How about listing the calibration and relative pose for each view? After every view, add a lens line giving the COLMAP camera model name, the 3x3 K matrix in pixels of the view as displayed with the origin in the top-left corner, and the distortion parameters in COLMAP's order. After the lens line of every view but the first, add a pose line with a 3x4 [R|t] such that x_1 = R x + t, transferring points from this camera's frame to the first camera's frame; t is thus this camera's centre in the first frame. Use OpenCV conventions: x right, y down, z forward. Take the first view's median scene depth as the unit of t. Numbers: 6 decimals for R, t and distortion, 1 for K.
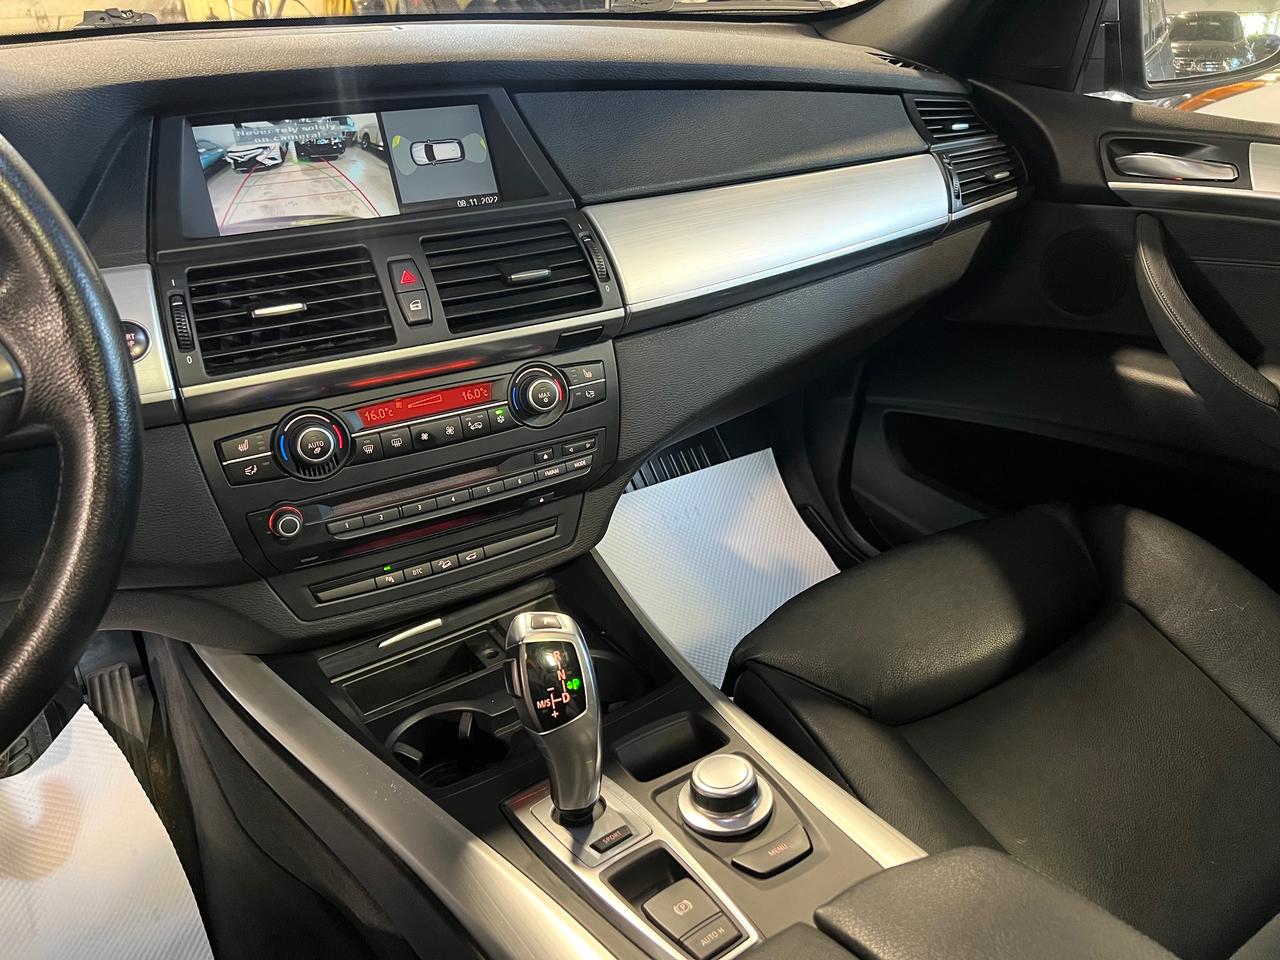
lens RADIAL K [[955.8, 0, 640.0], [0, 955.8, 480.0], [0, 0, 1]] dist [0.068937, -0.095091]
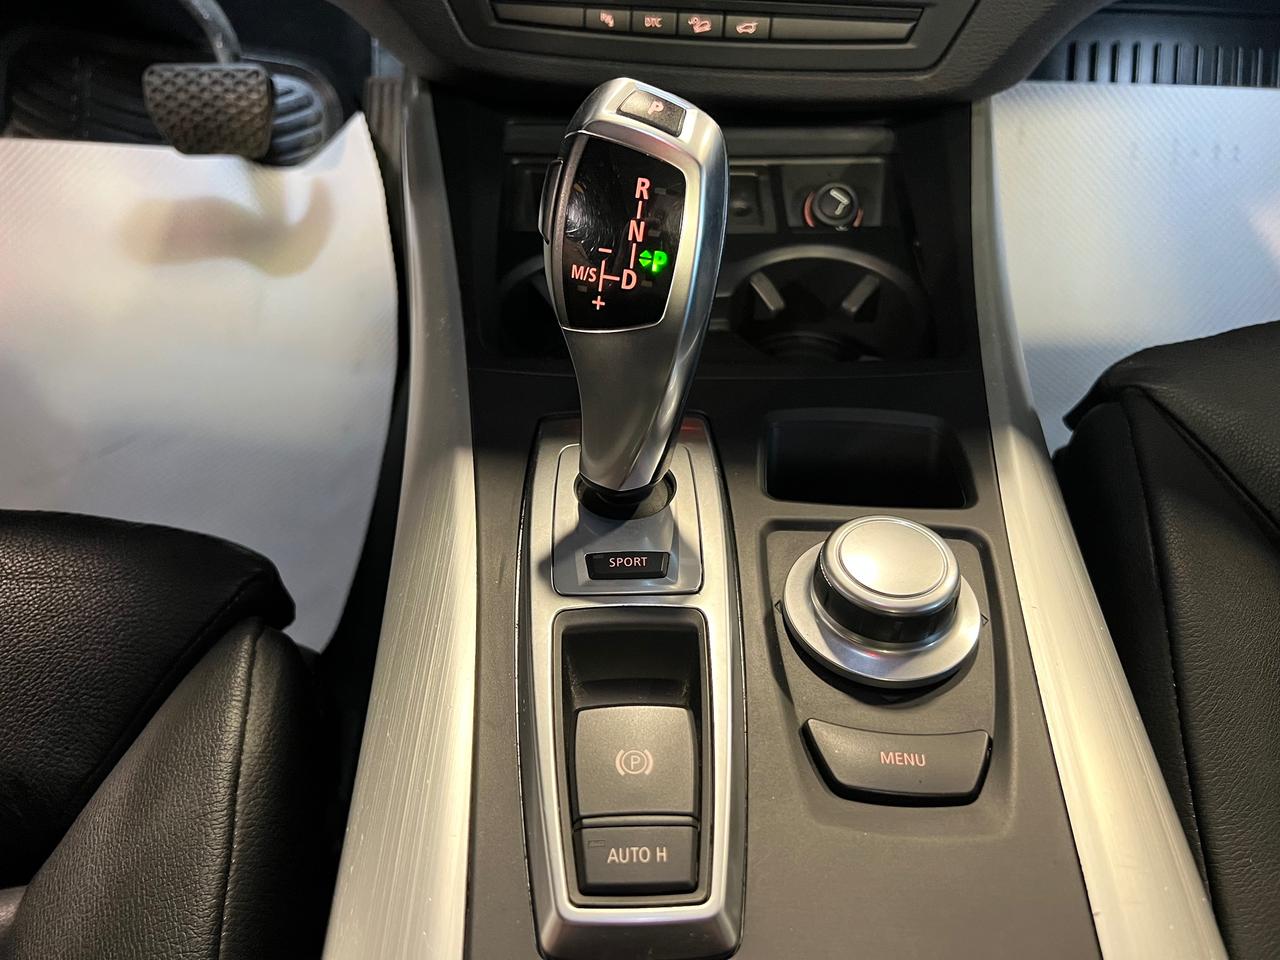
lens RADIAL K [[972.1, 0, 645.3], [0, 972.1, 463.7], [0, 0, 1]] dist [0.071130, -0.116327]
pose [[0.825243, 0.445029, -0.347740, 0.106074], [-0.278426, 0.856264, 0.435076, 0.070356], [0.491379, -0.262223, 0.830533, 0.441752]]
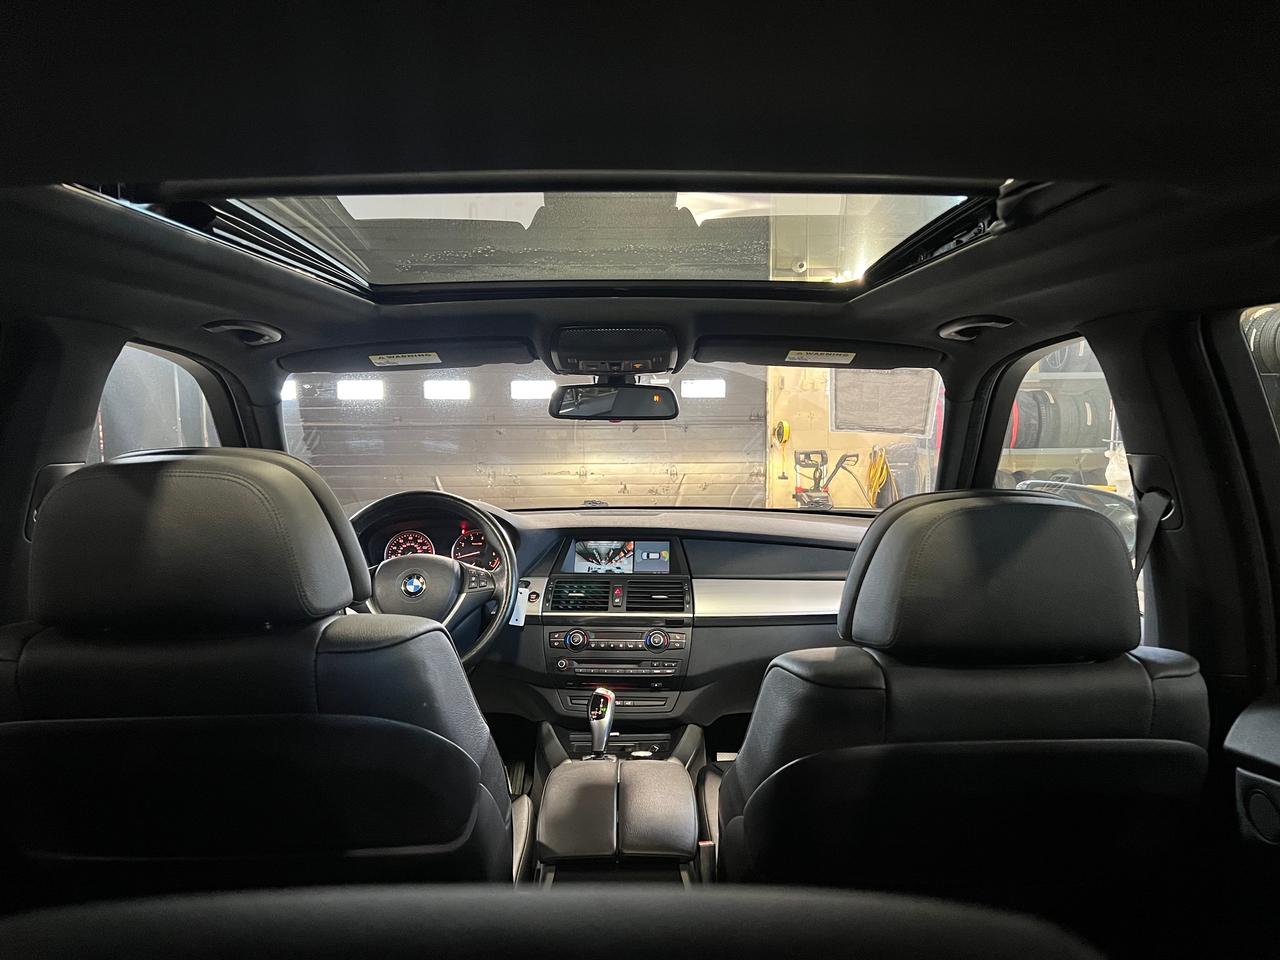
lens RADIAL K [[970.3, 0, 640.0], [0, 970.3, 480.0], [0, 0, 1]] dist [0.131235, -0.000097]
pose [[0.838075, 0.035297, -0.544412, 1.368715], [-0.263703, 0.899794, -0.347609, 0.483227], [0.477588, 0.434886, 0.763403, -1.359604]]
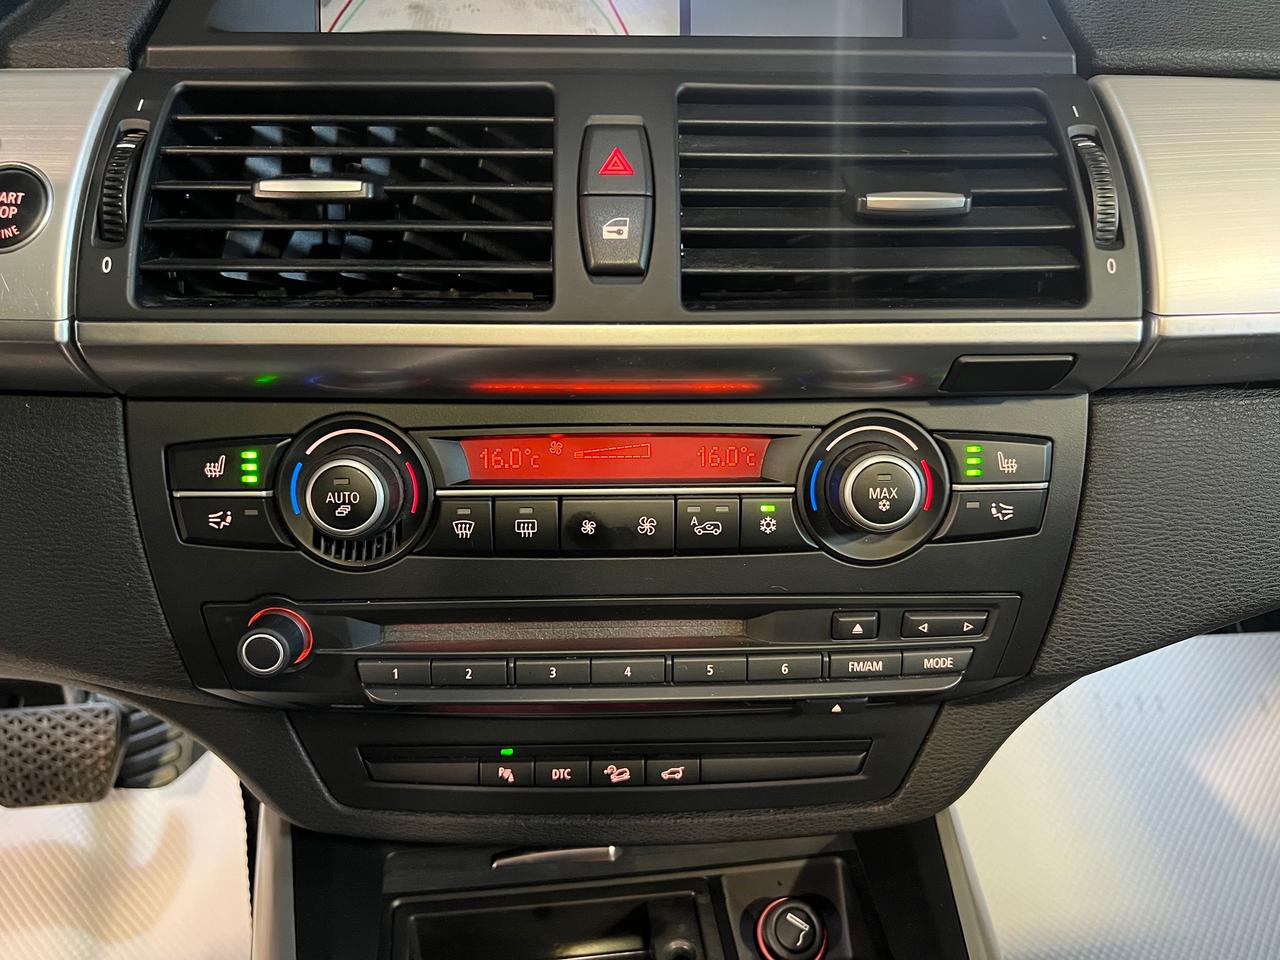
lens RADIAL K [[966.9, 0, 636.2], [0, 966.9, 476.0], [0, 0, 1]] dist [0.054575, -0.055513]
pose [[0.884440, 0.221422, -0.410777, -0.022956], [-0.232656, 0.972283, 0.023164, -0.081130], [0.404521, 0.075082, 0.911441, 0.571253]]
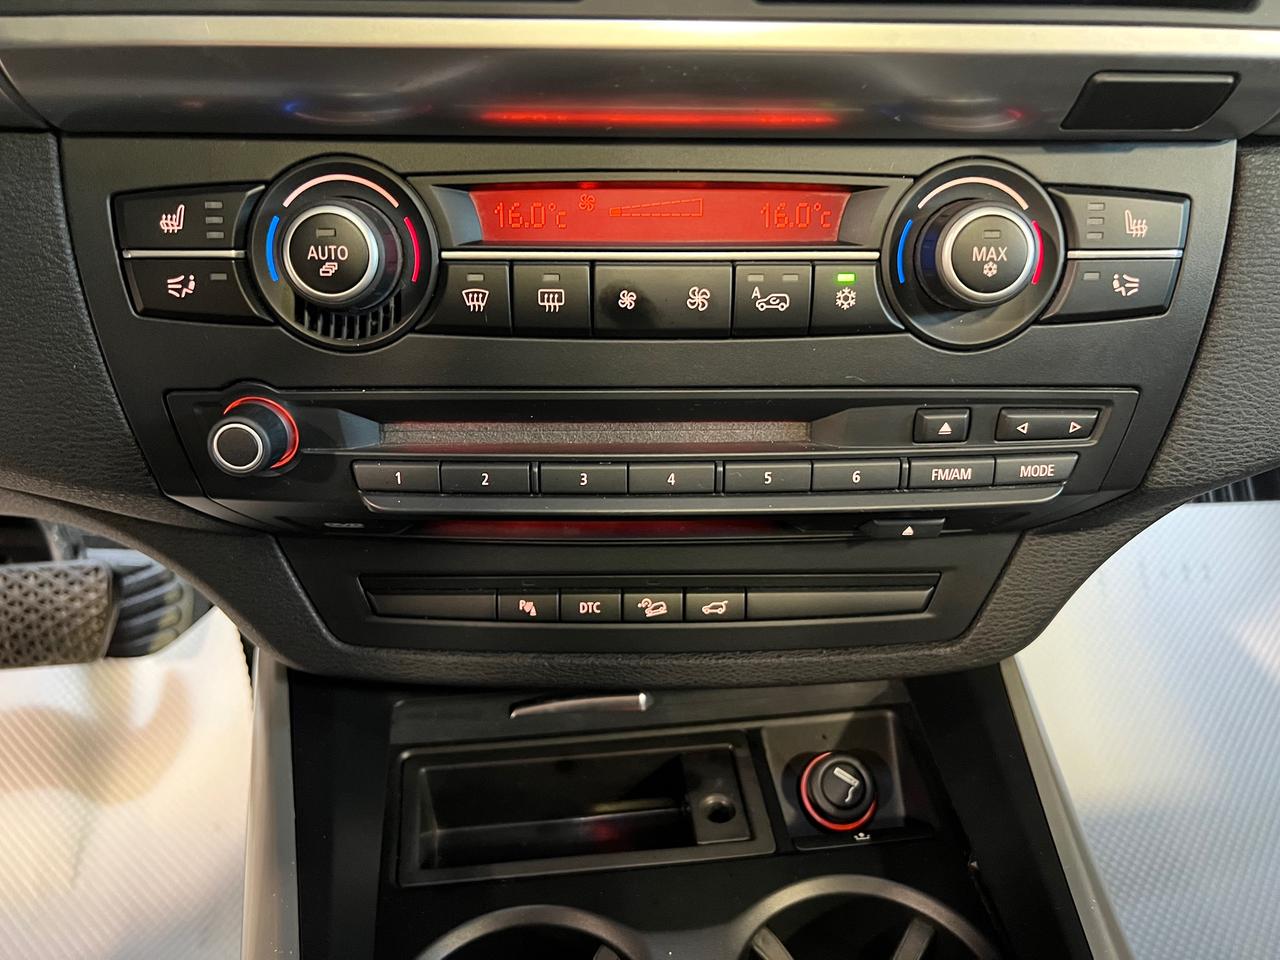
lens RADIAL K [[962.7, 0, 647.5], [0, 962.7, 455.9], [0, 0, 1]] dist [0.050060, -0.054479]
pose [[0.884121, 0.259025, -0.388891, -0.054734], [-0.238606, 0.965864, 0.100868, -0.025383], [0.401743, 0.003613, 0.915745, 0.636096]]
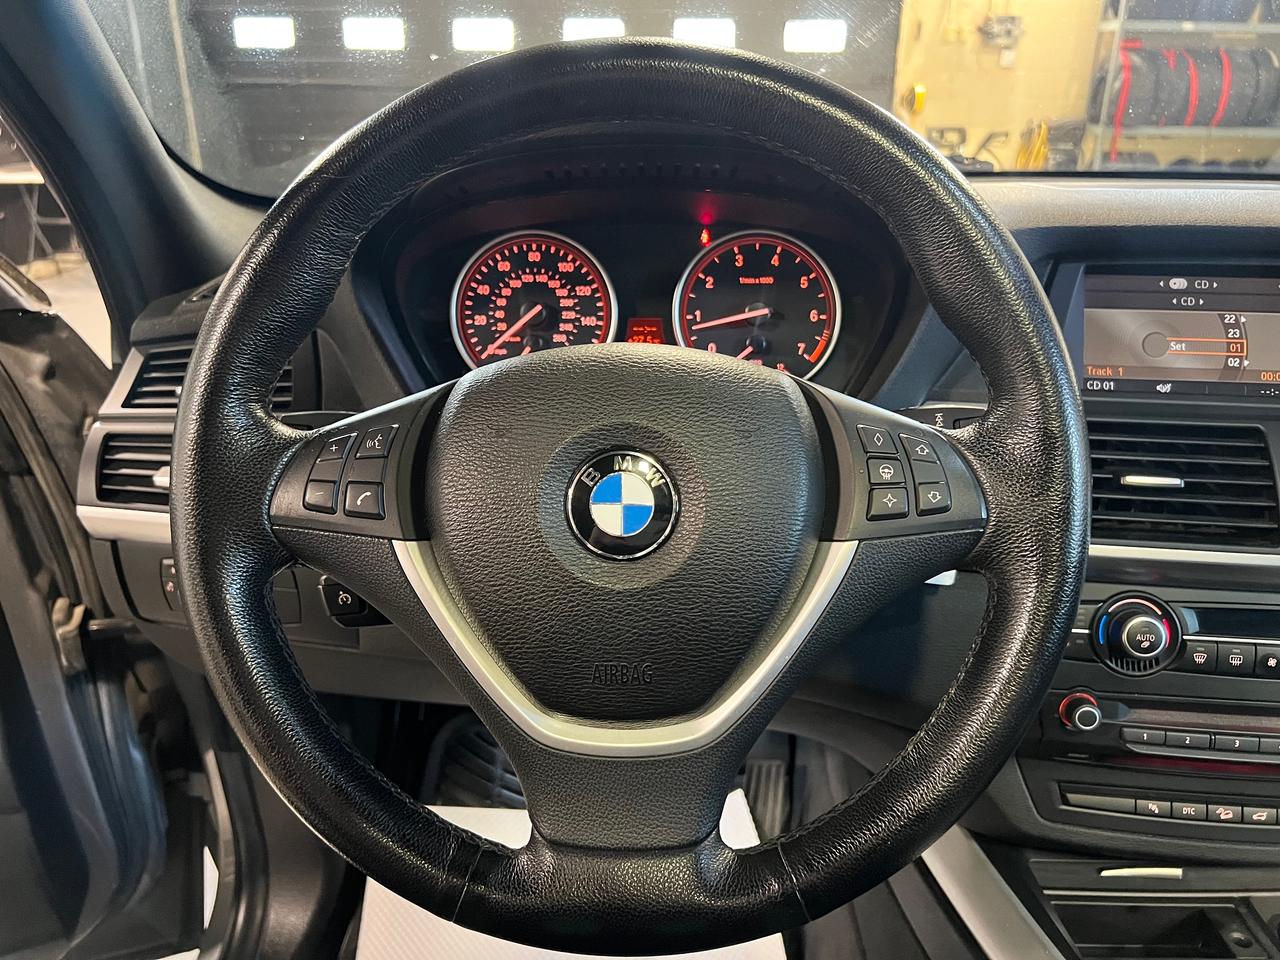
lens RADIAL K [[960.2, 0, 635.1], [0, 960.2, 484.1], [0, 0, 1]] dist [0.066524, -0.075073]
pose [[0.817702, 0.217014, -0.533169, -0.248722], [-0.285575, 0.957134, -0.048397, 0.004116], [0.499811, 0.191834, 0.844623, 0.007094]]
